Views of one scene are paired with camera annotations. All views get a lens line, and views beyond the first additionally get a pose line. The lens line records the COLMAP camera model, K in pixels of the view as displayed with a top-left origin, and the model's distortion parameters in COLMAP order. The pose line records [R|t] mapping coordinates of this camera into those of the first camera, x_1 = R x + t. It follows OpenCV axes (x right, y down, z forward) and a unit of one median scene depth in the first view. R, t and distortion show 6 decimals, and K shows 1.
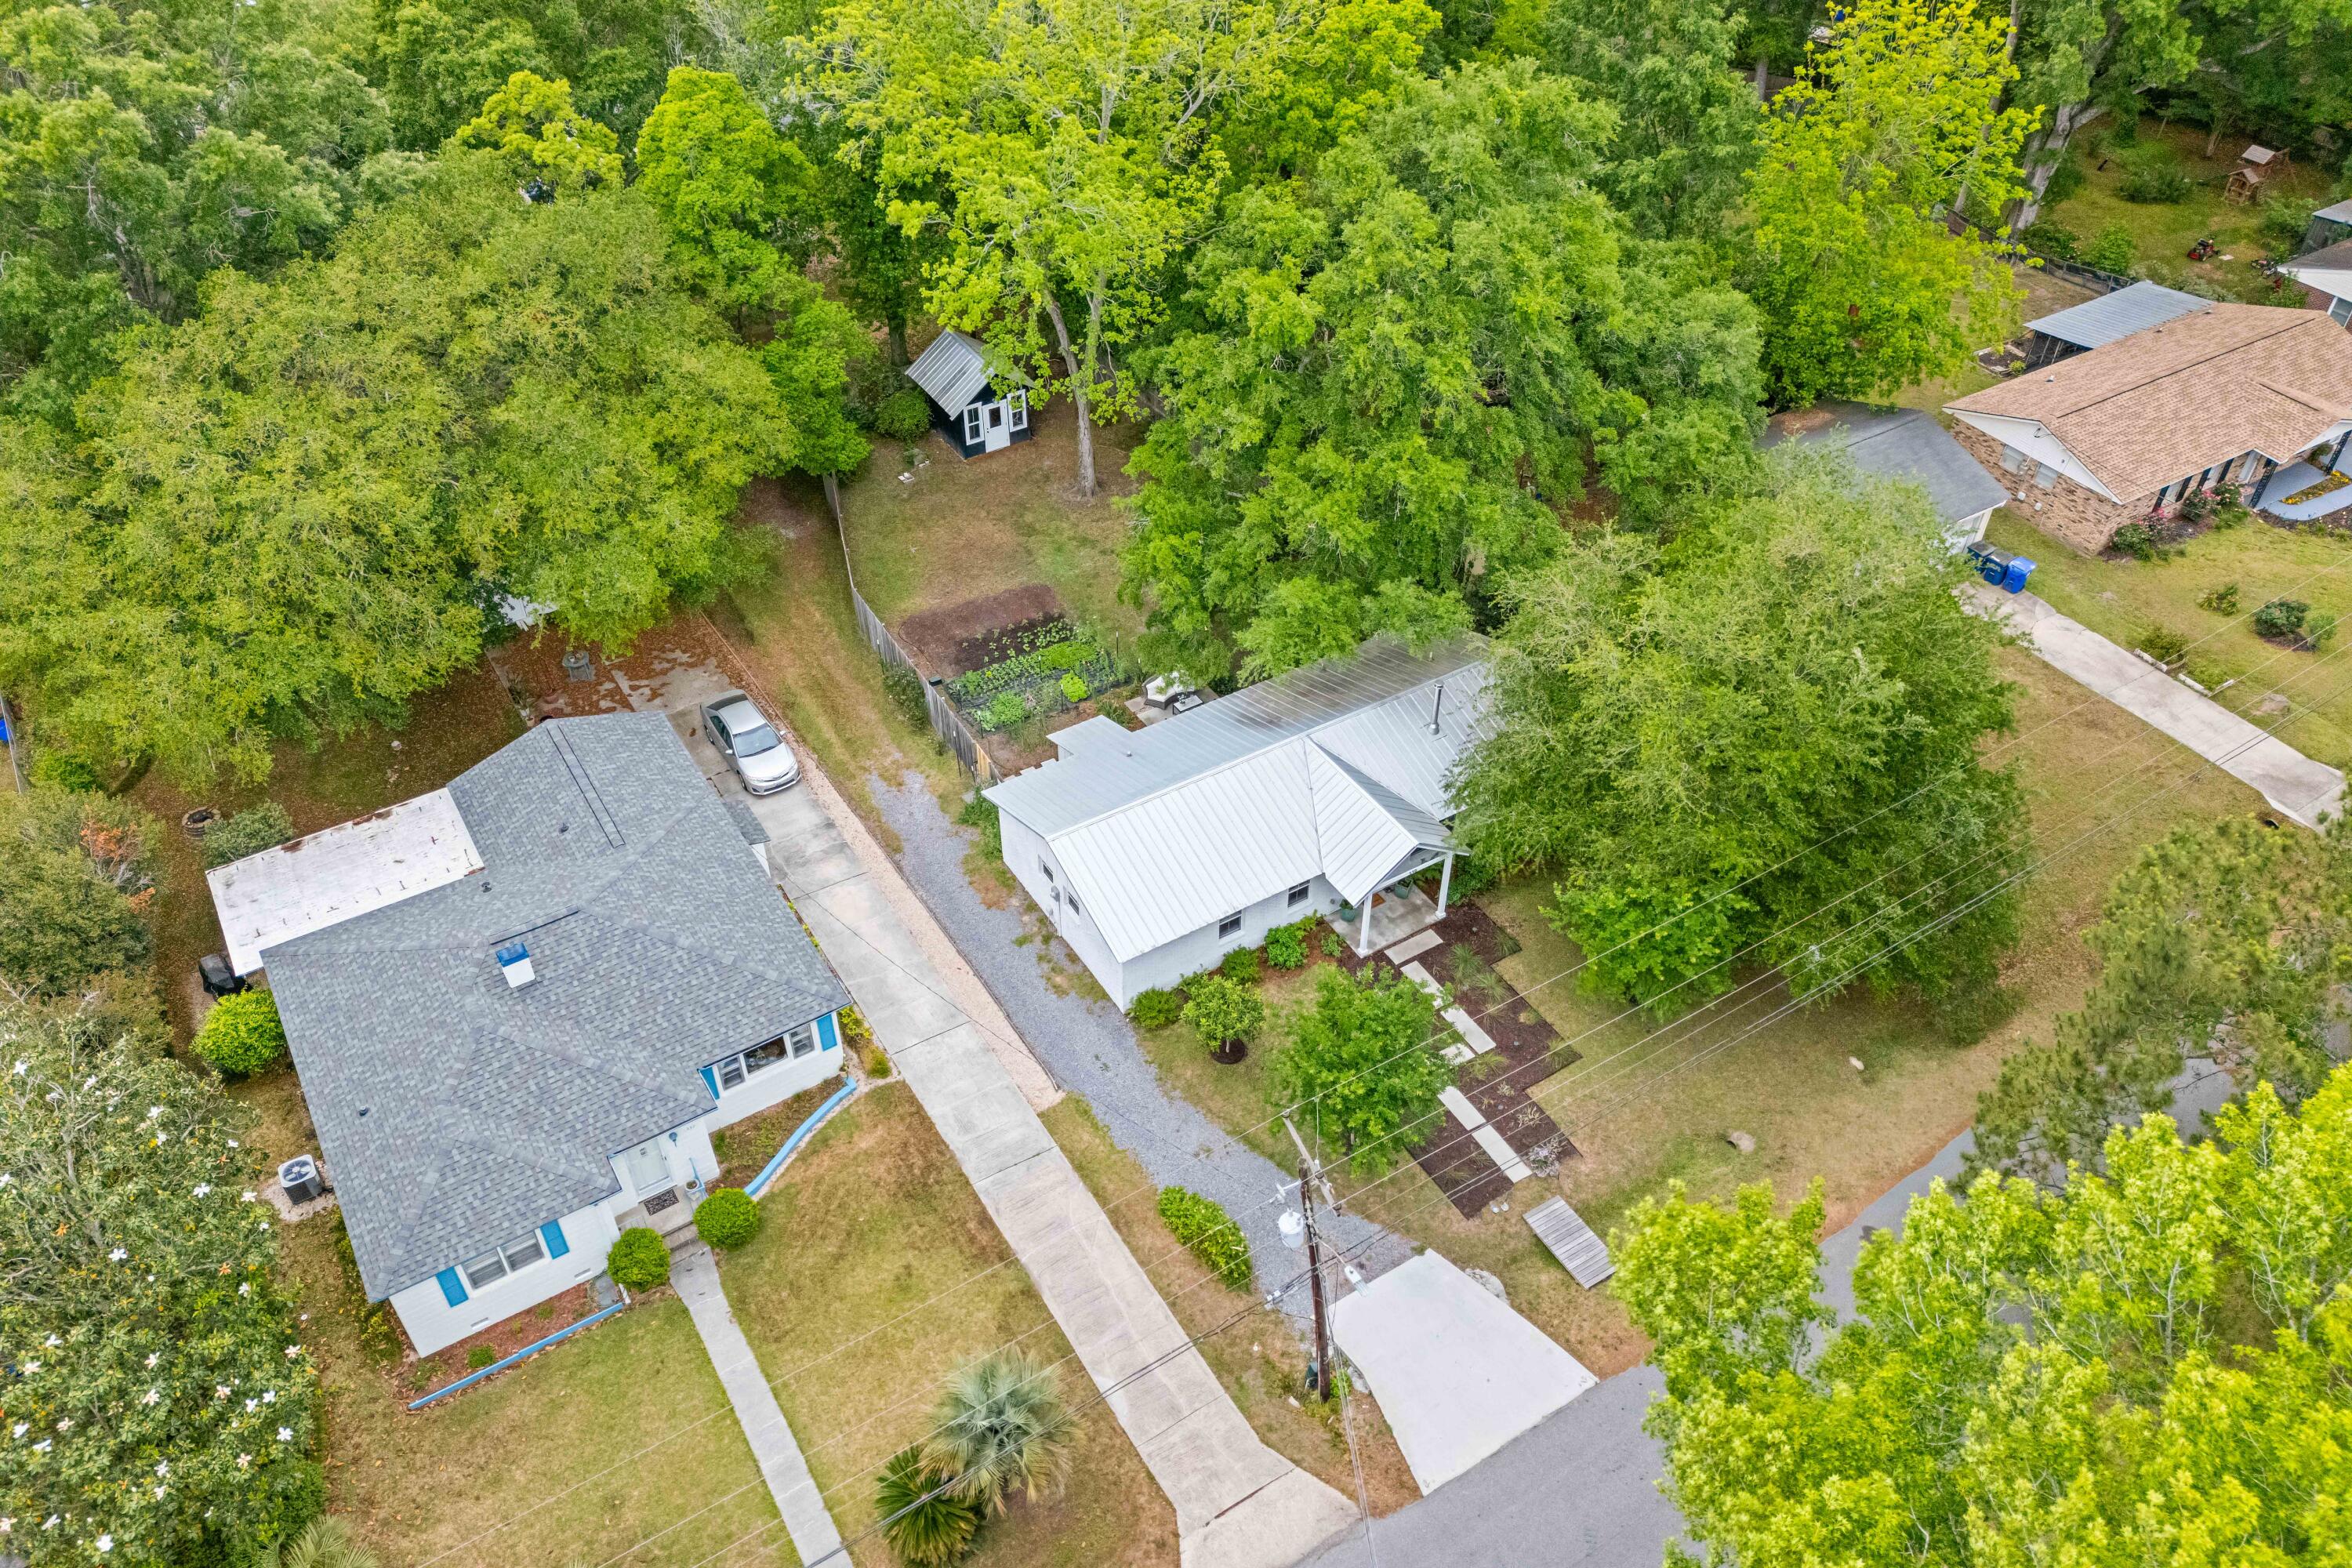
lens RADIAL K [[1728.0, 0, 1198.3], [0, 1728.0, 792.3], [0, 0, 1]] dist [0.049060, -0.035687]
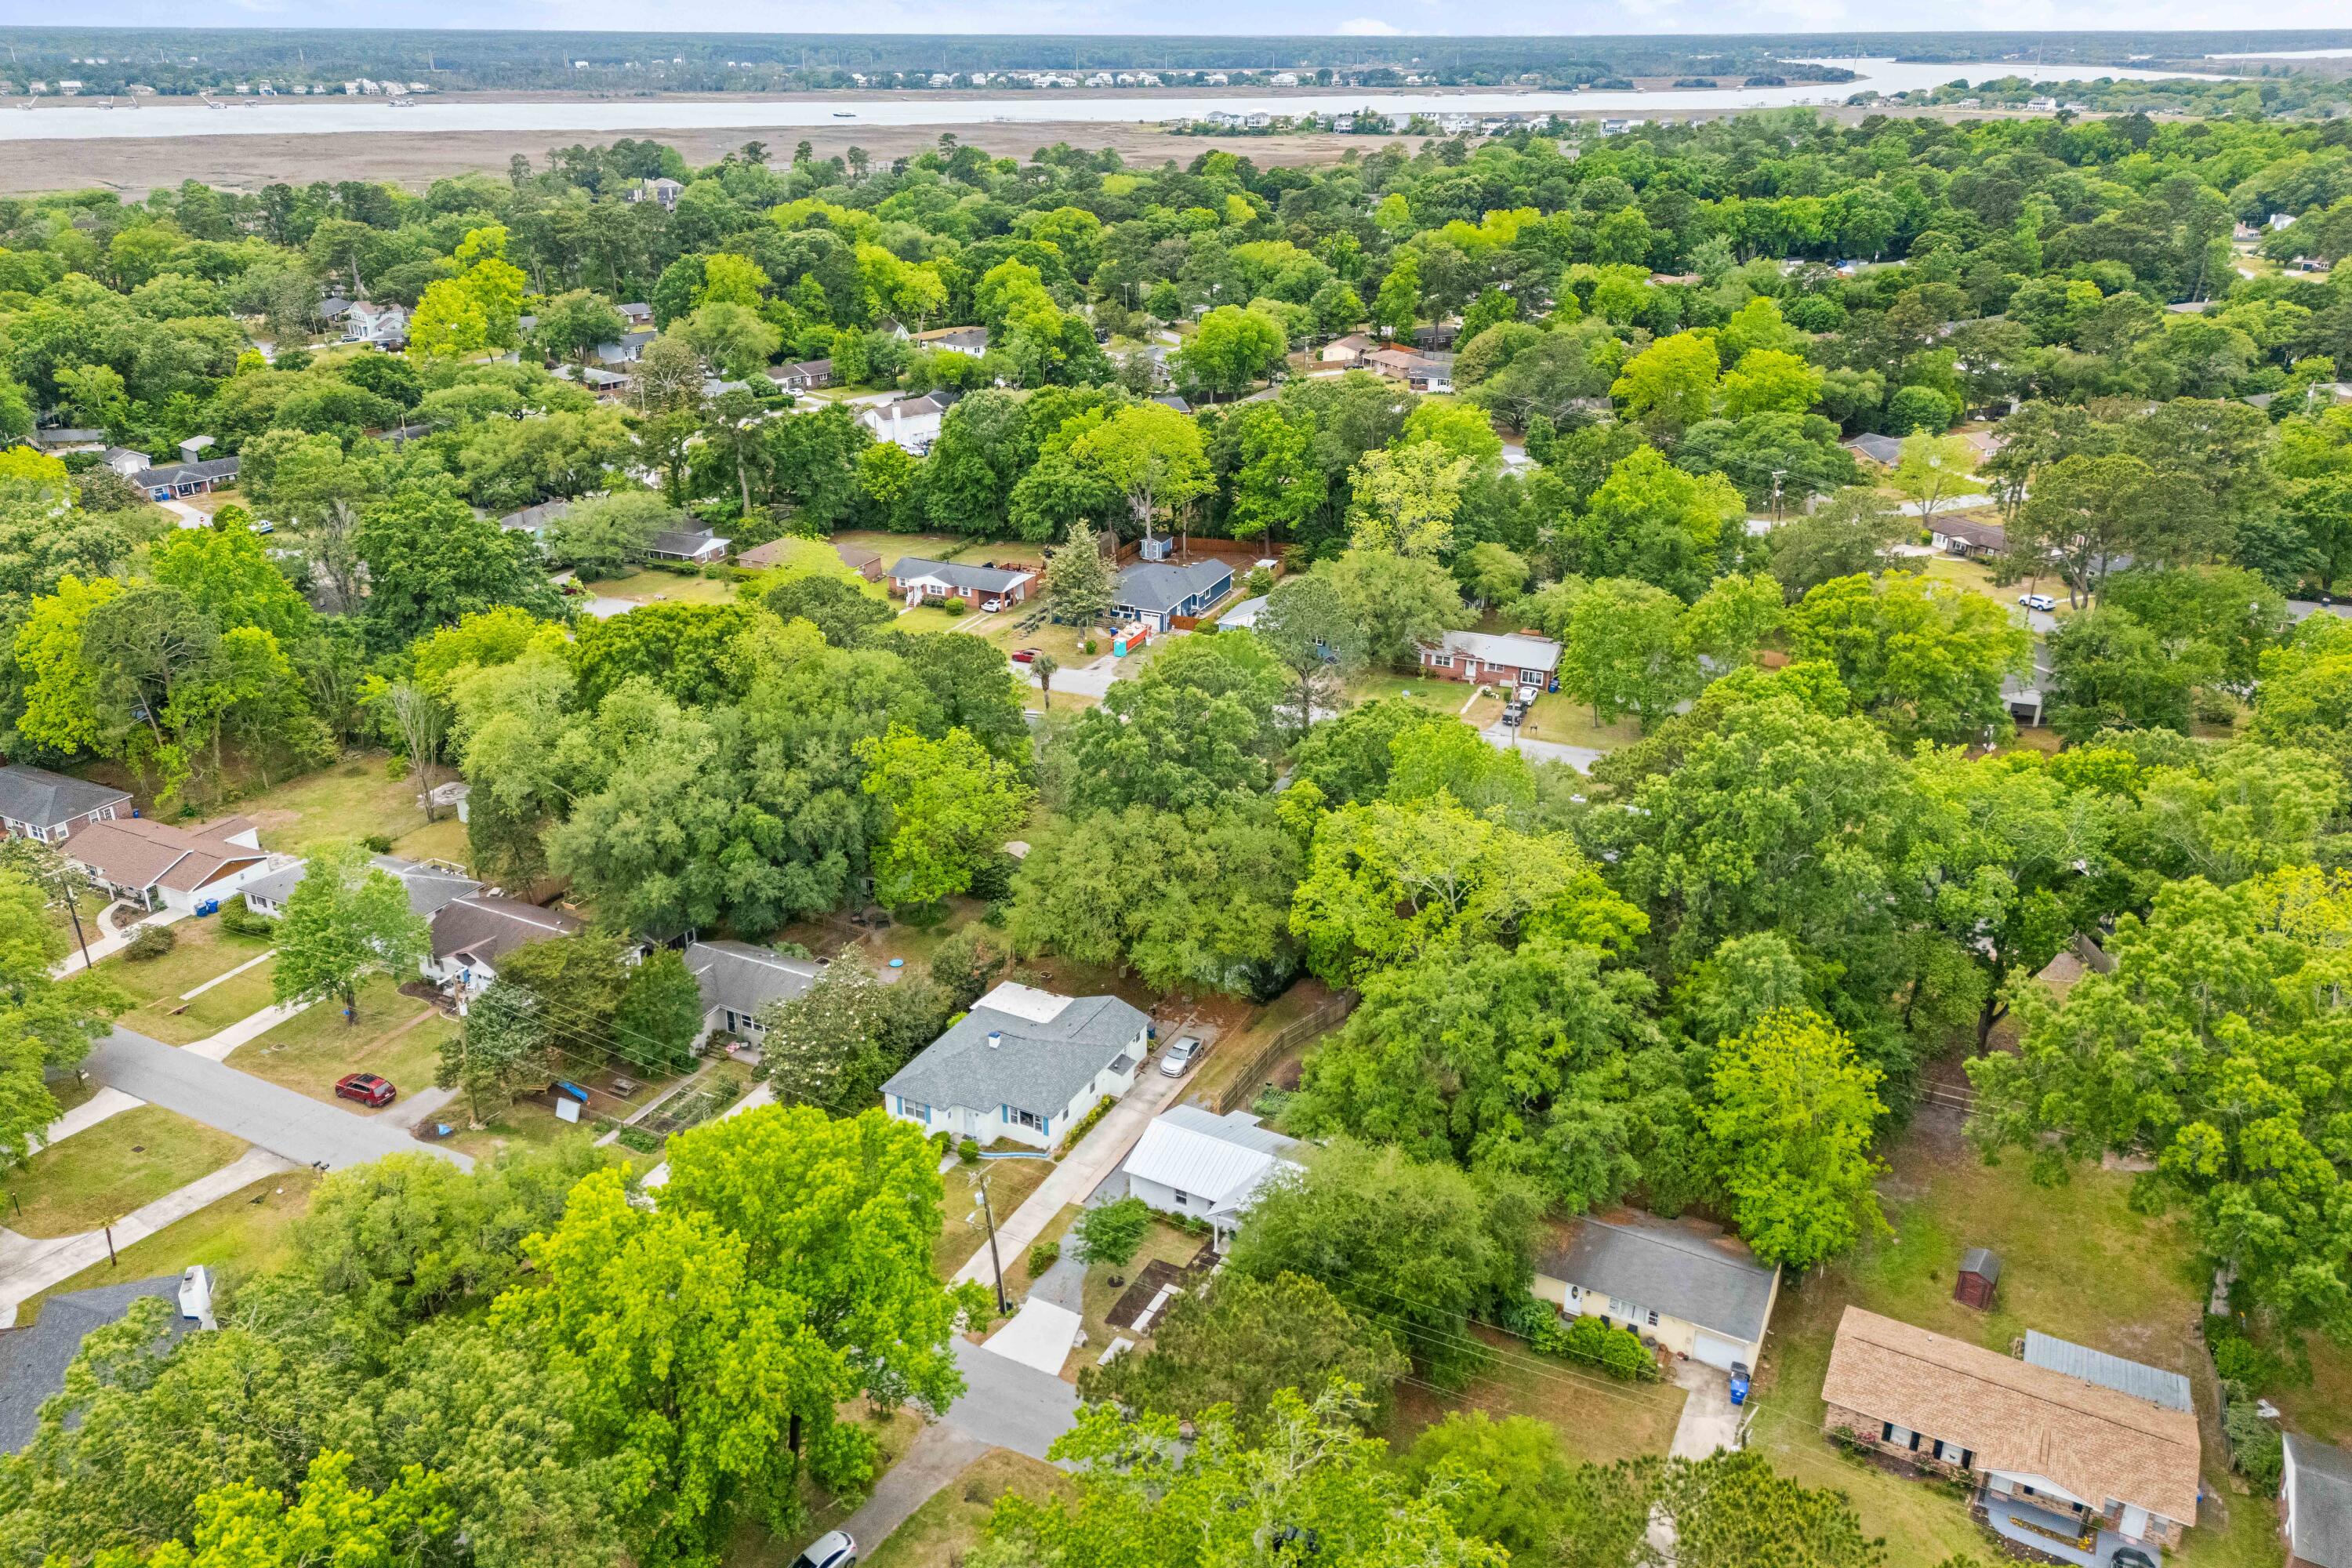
lens RADIAL K [[1733.9, 0, 1176.0], [0, 1733.9, 784.0], [0, 0, 1]] dist [0.082706, -0.077733]
pose [[0.498707, 0.342743, -0.796128, 1.592863], [-0.576862, 0.816784, -0.009720, -0.327923], [0.646932, 0.464103, 0.605051, -0.601116]]
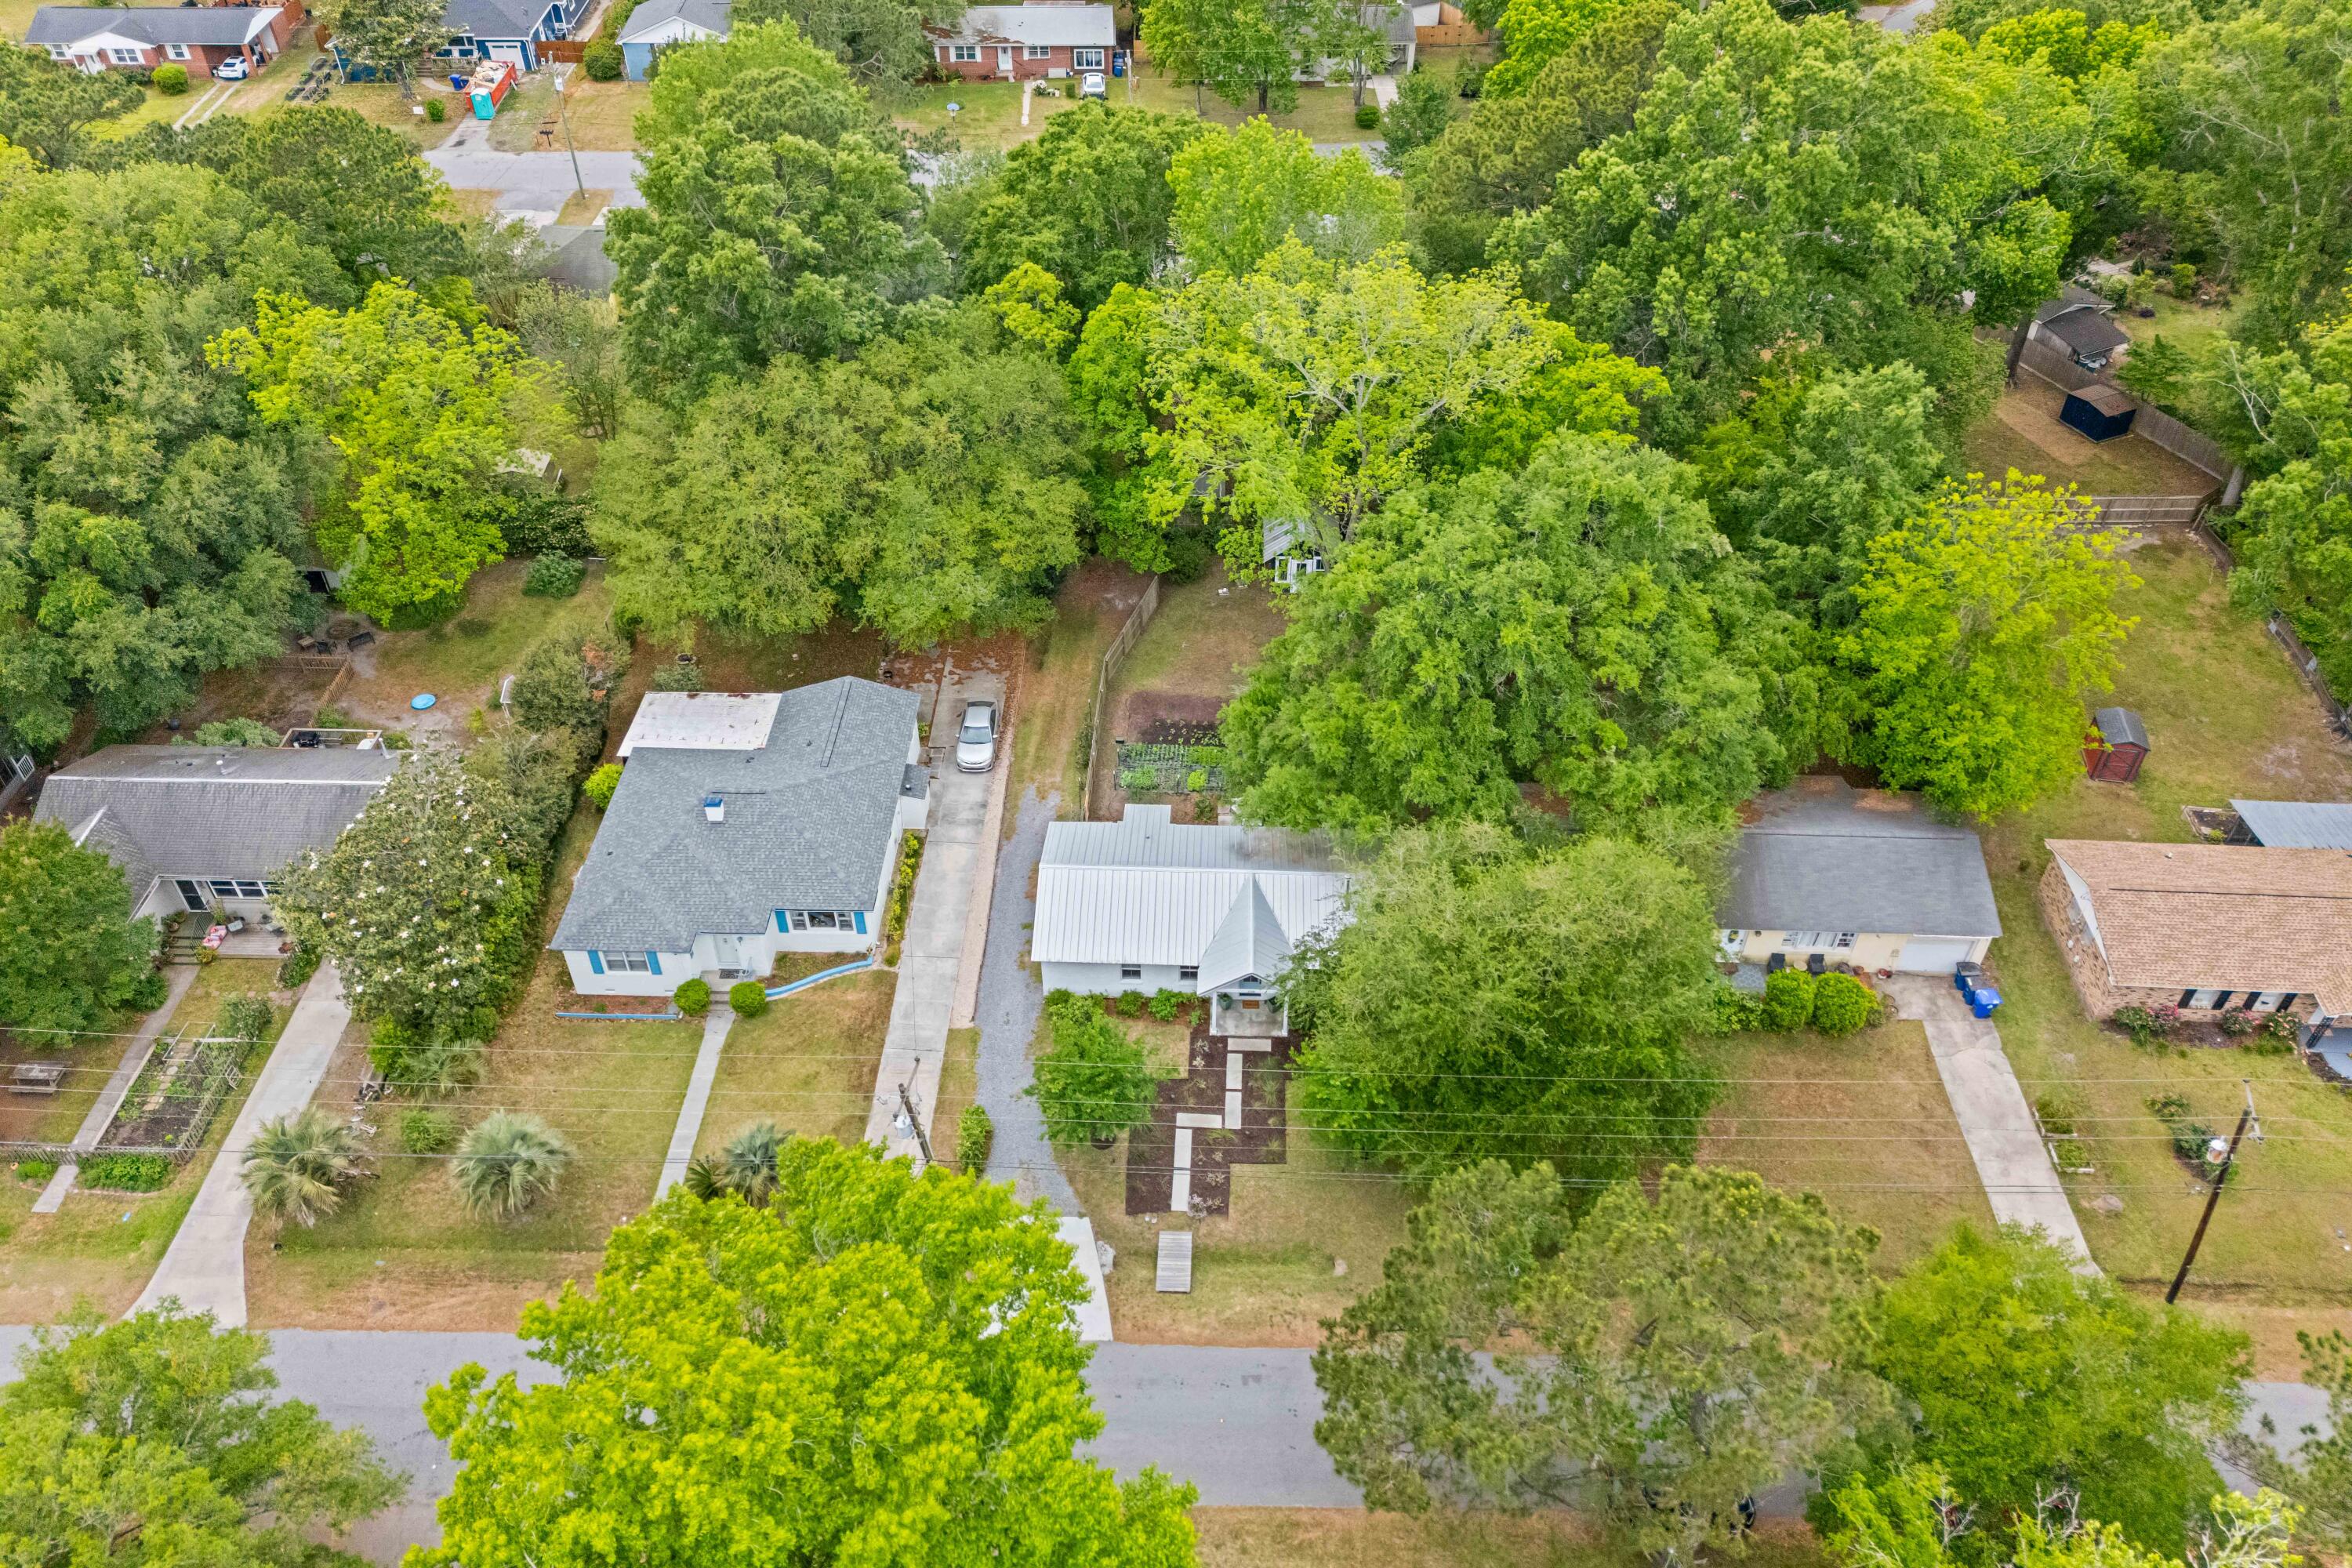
lens RADIAL K [[1733.9, 0, 1176.0], [0, 1733.9, 784.0], [0, 0, 1]] dist [0.082706, -0.077733]
pose [[0.829646, 0.368574, -0.419333, 0.585033], [-0.371445, 0.925150, 0.078263, -0.190677], [0.416792, 0.090829, 0.904453, -0.295272]]
